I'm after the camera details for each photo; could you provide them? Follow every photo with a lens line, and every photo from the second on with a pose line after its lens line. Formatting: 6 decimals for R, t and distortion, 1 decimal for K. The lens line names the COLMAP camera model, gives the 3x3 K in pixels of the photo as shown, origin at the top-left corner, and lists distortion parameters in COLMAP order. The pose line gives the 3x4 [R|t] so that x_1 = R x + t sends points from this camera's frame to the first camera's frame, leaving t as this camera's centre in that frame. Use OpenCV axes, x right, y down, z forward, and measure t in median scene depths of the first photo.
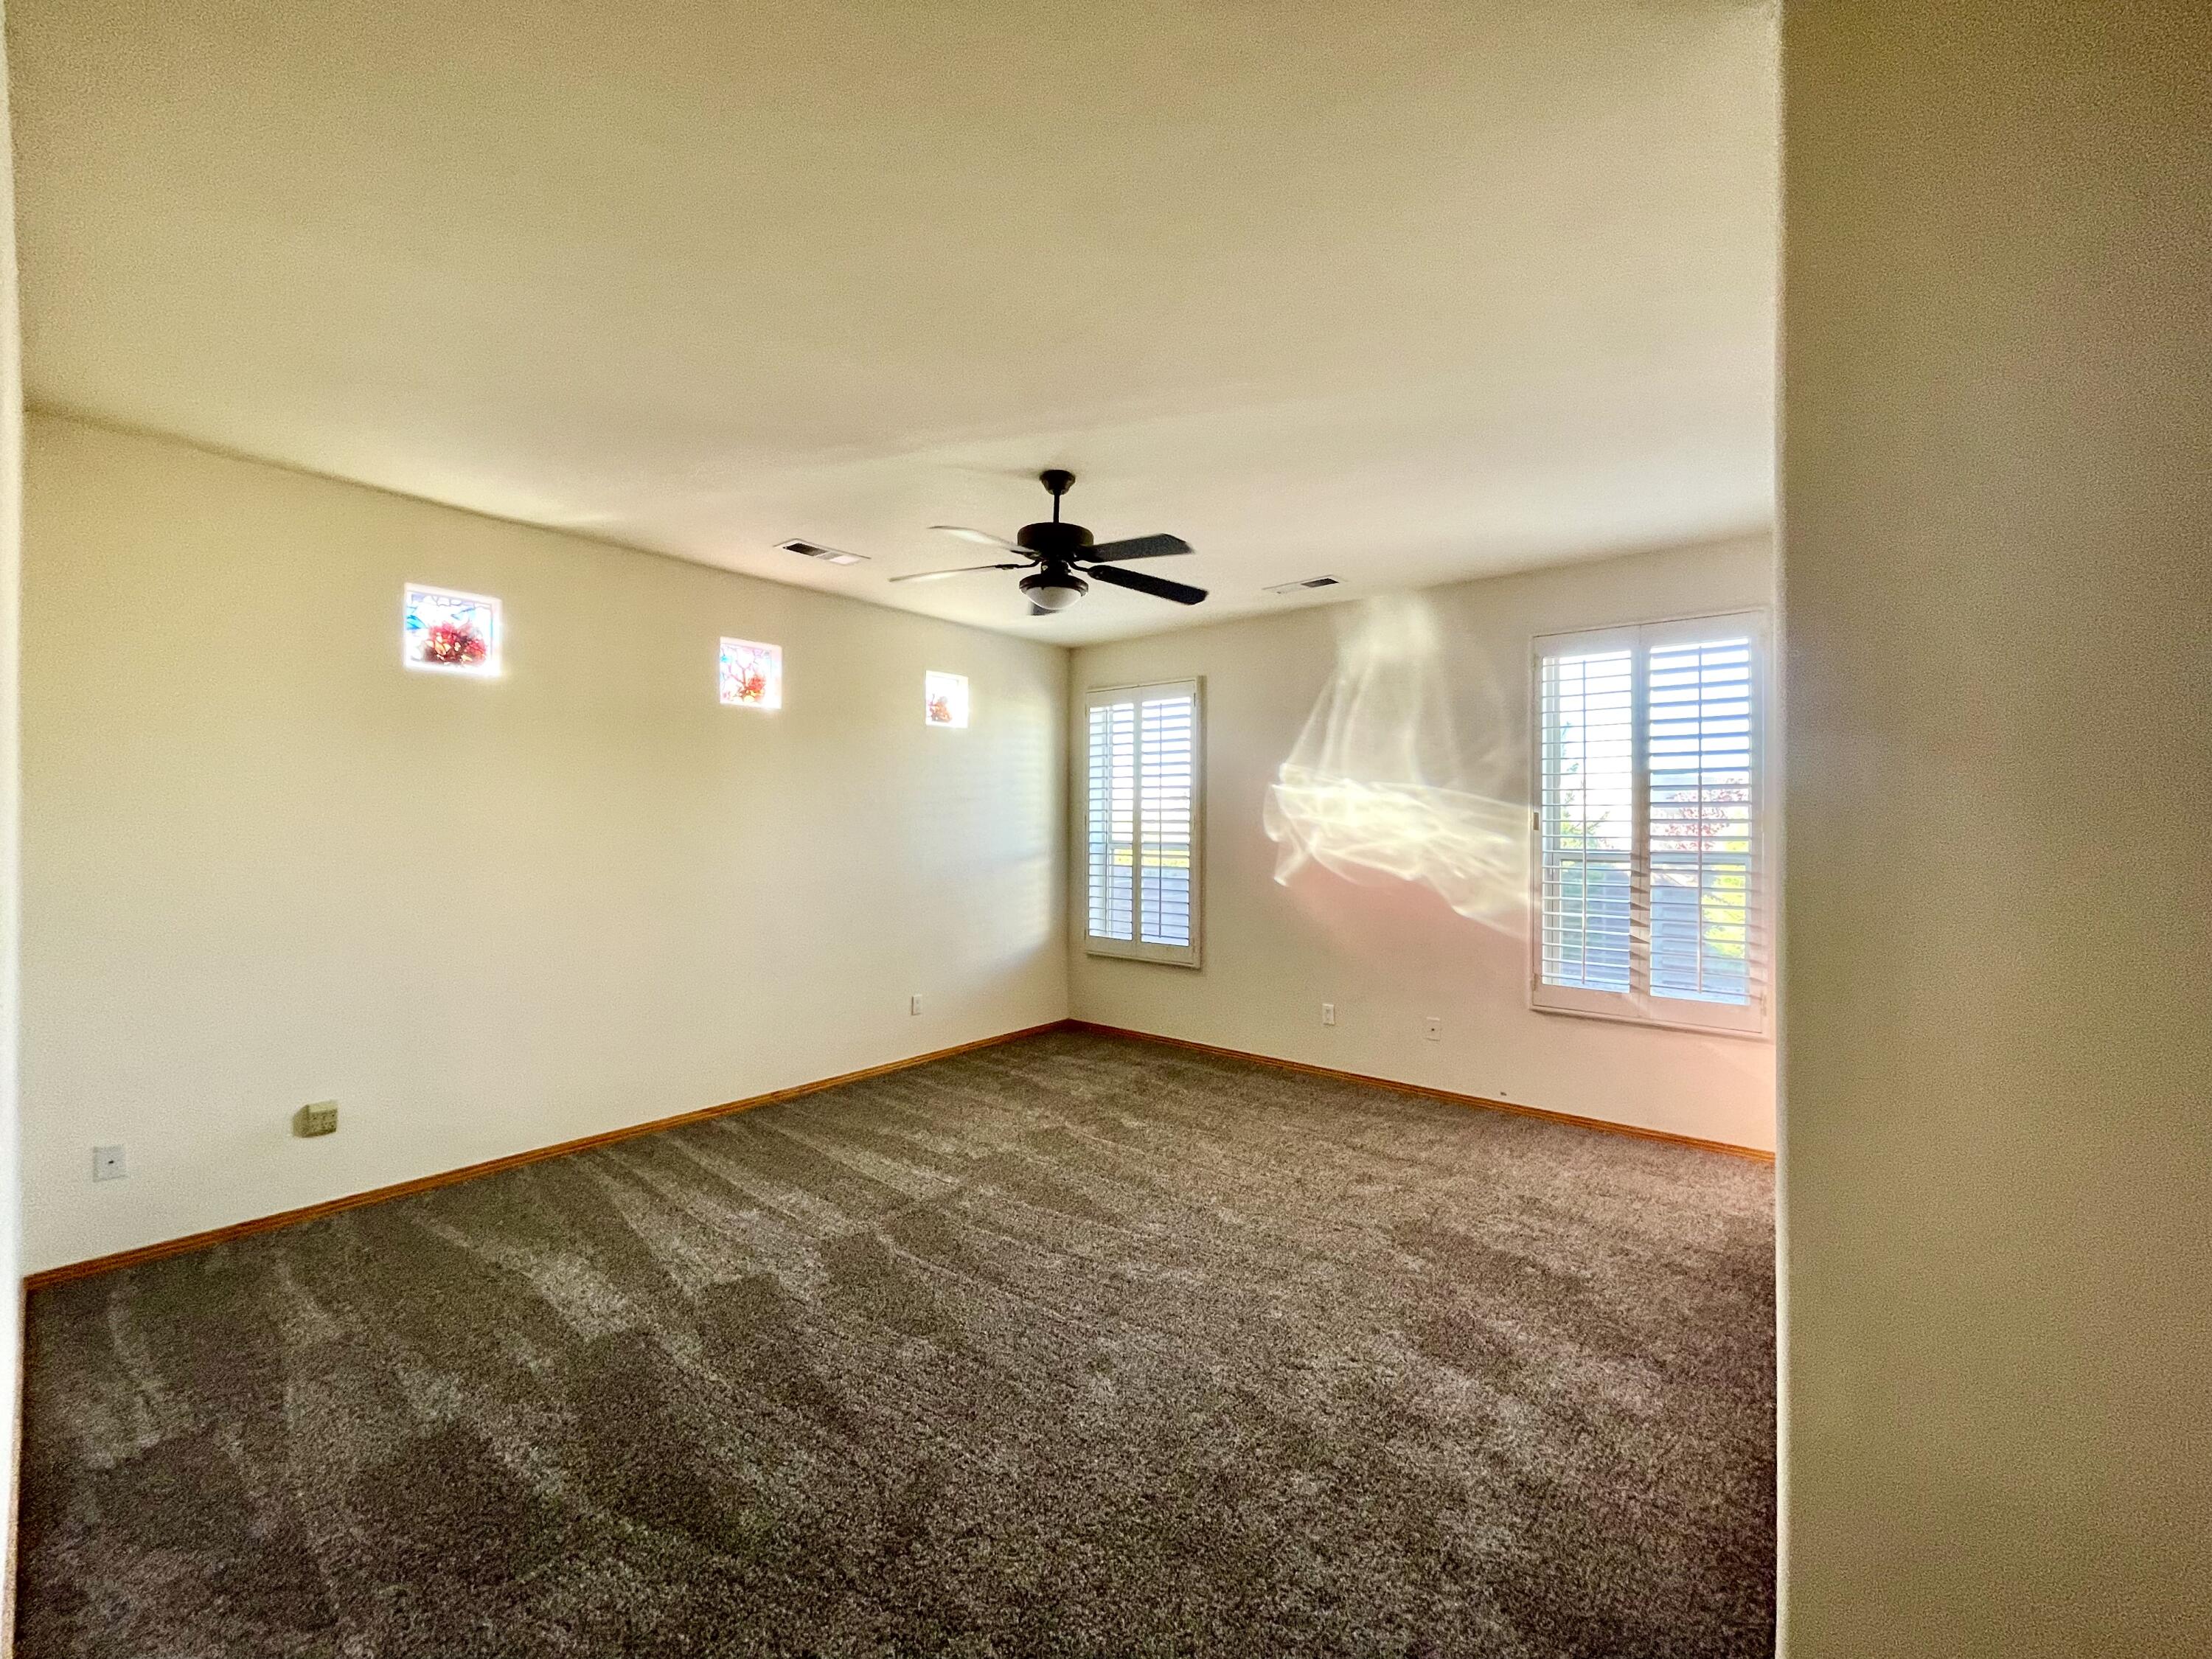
lens RADIAL K [[888.4, 0, 1099.1], [0, 888.4, 827.3], [0, 0, 1]] dist [-0.001722, -0.000189]
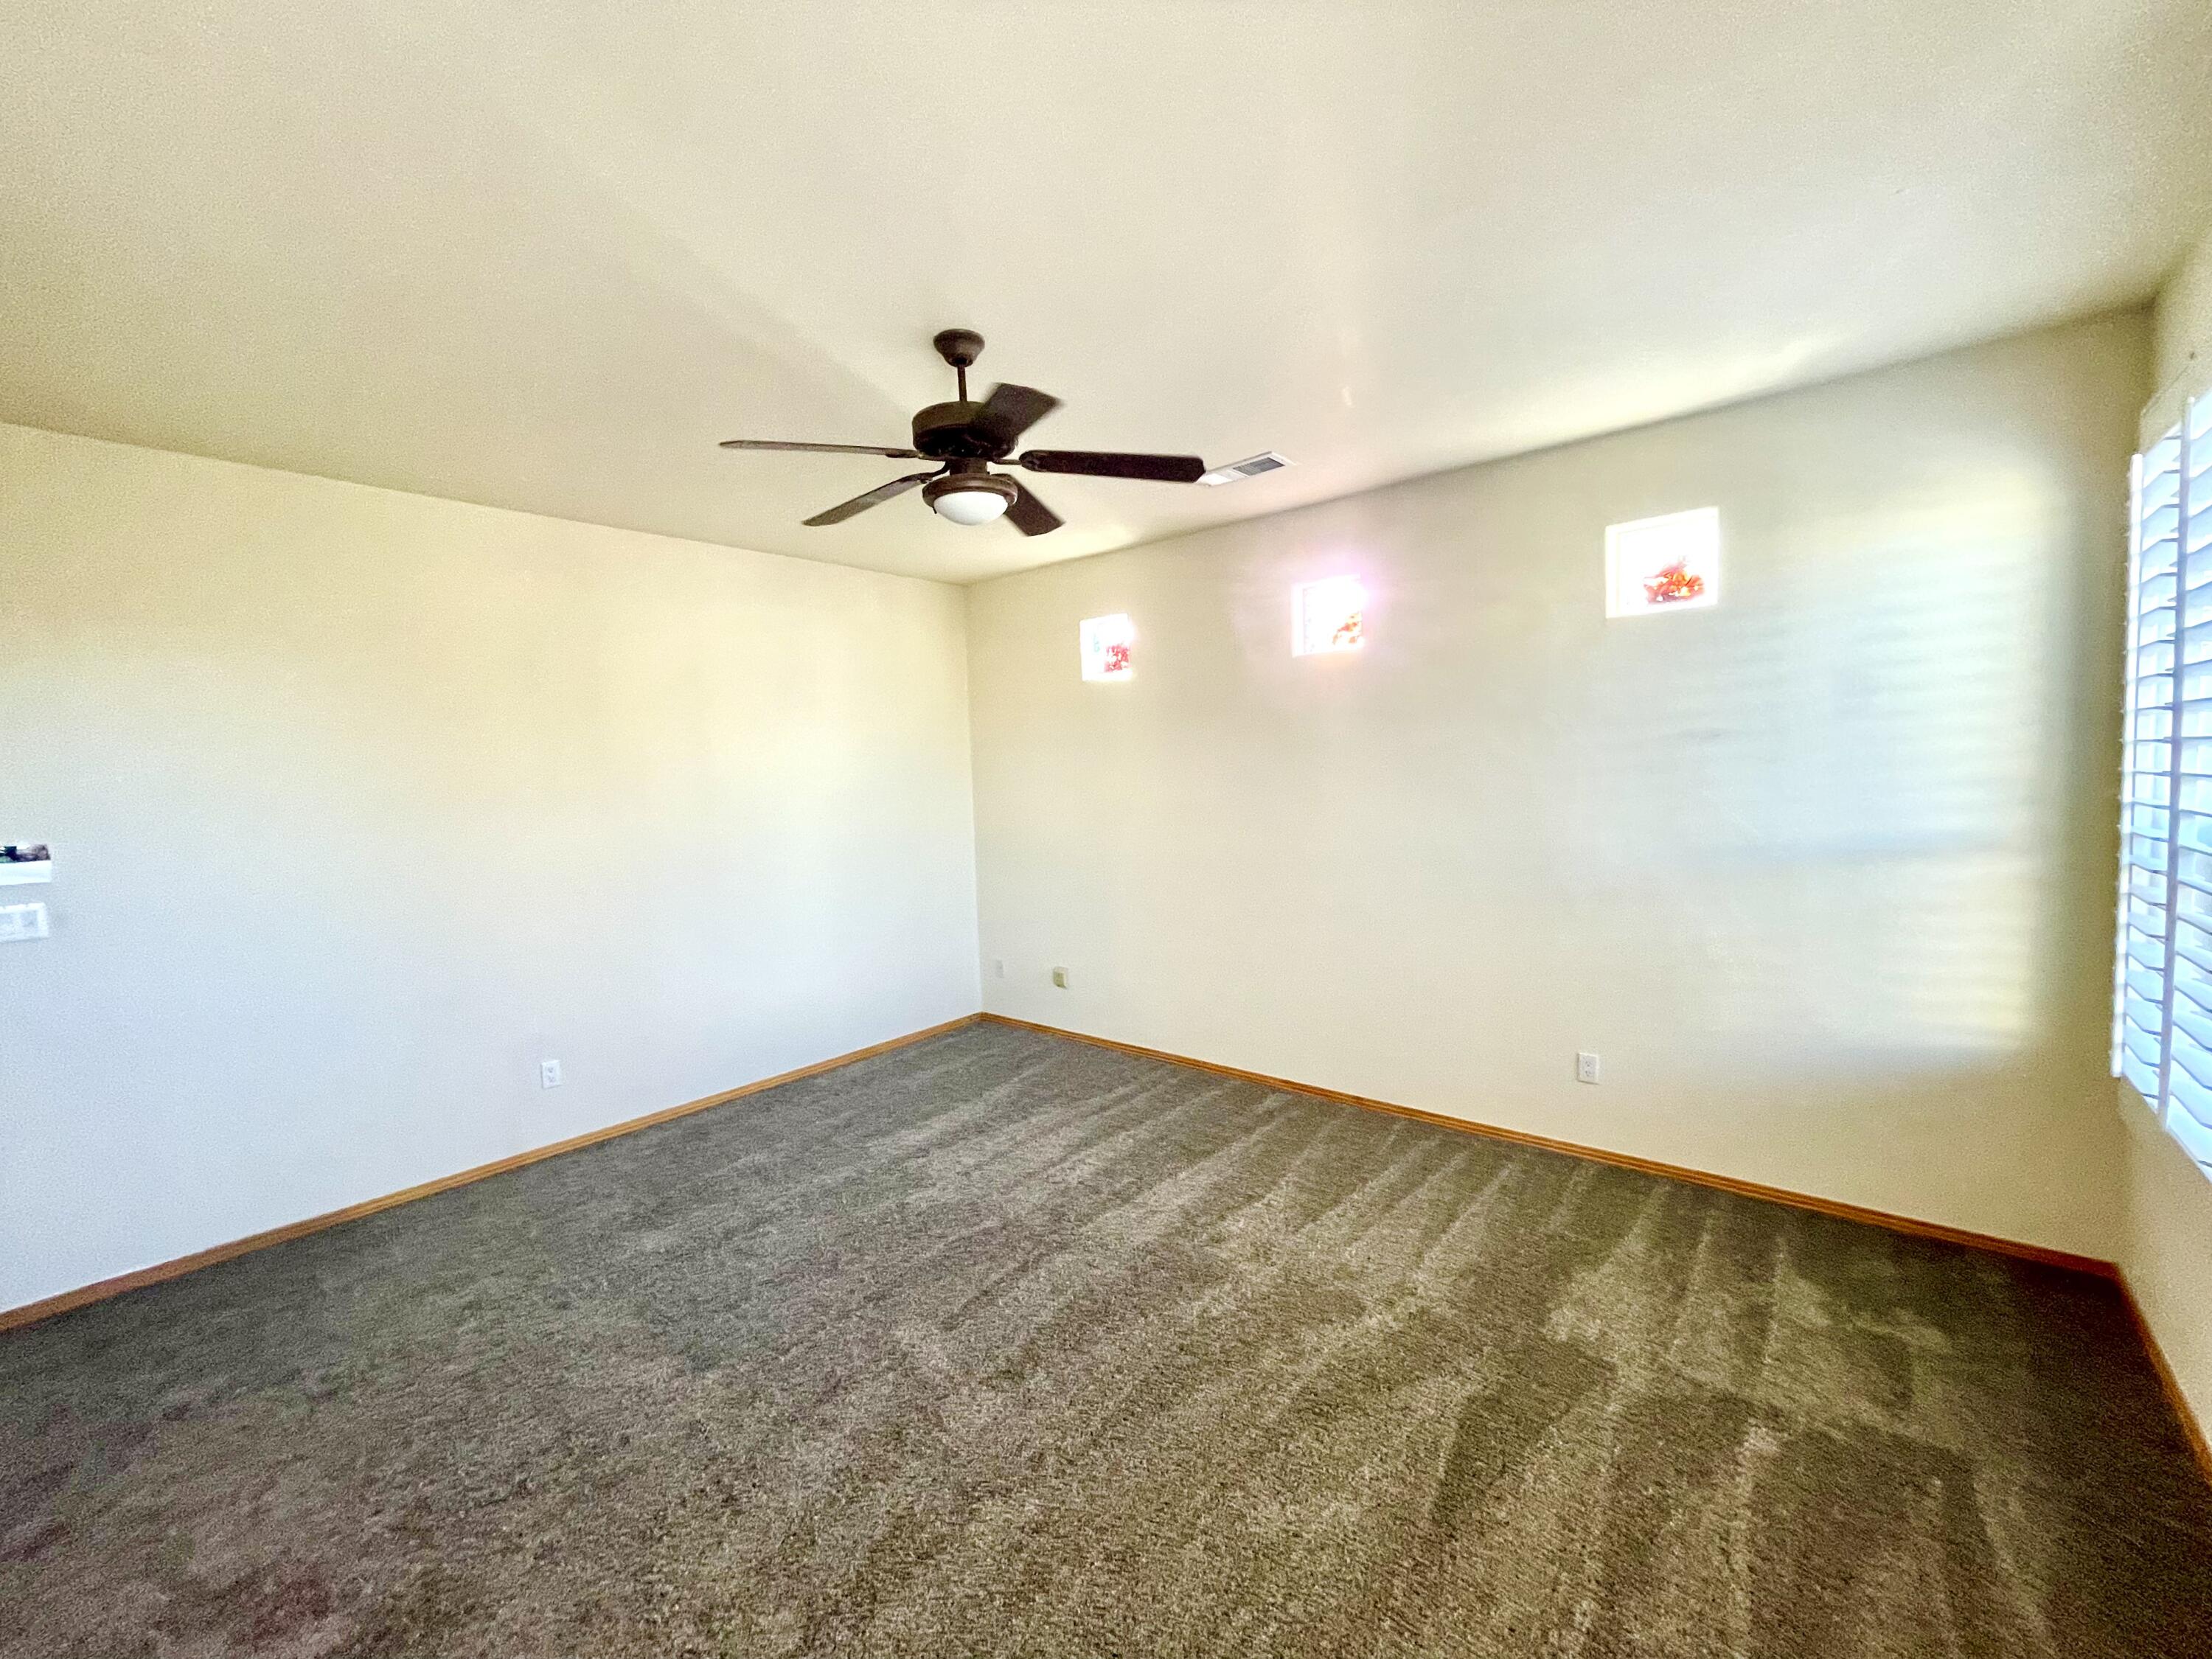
lens RADIAL K [[888.4, 0, 1099.1], [0, 888.4, 827.3], [0, 0, 1]] dist [-0.001722, -0.000189]
pose [[-0.036729, 0.052121, -0.997965, 0.638064], [0.033659, 0.998137, 0.050892, -0.016415], [0.998758, -0.031721, -0.038415, 1.052299]]
